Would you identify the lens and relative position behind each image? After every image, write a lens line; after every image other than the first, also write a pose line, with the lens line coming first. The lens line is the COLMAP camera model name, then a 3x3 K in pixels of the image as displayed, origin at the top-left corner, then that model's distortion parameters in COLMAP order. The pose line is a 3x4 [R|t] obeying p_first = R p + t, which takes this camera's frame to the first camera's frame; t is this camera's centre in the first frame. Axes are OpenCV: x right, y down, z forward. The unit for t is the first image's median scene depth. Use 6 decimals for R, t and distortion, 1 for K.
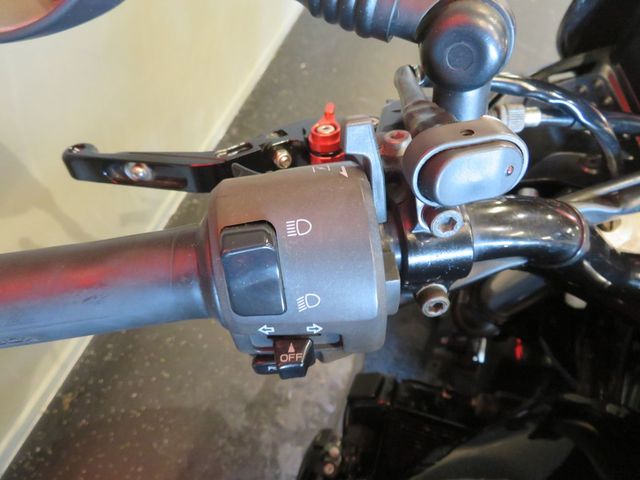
lens RADIAL K [[455.3, 0, 321.6], [0, 455.3, 242.8], [0, 0, 1]] dist [-0.000924, -0.002183]
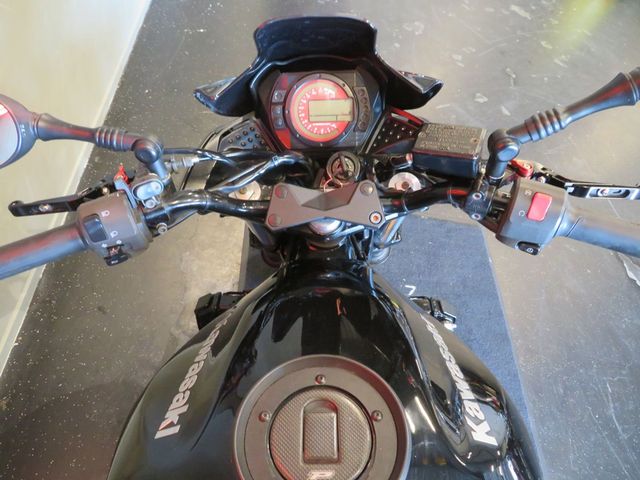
lens RADIAL K [[455.3, 0, 321.6], [0, 455.3, 242.8], [0, 0, 1]] dist [-0.000924, -0.002183]
pose [[0.953366, -0.220958, 0.205598, 0.474307], [0.216434, 0.975281, 0.044532, 0.242183], [-0.210355, 0.002043, 0.977623, -1.723831]]
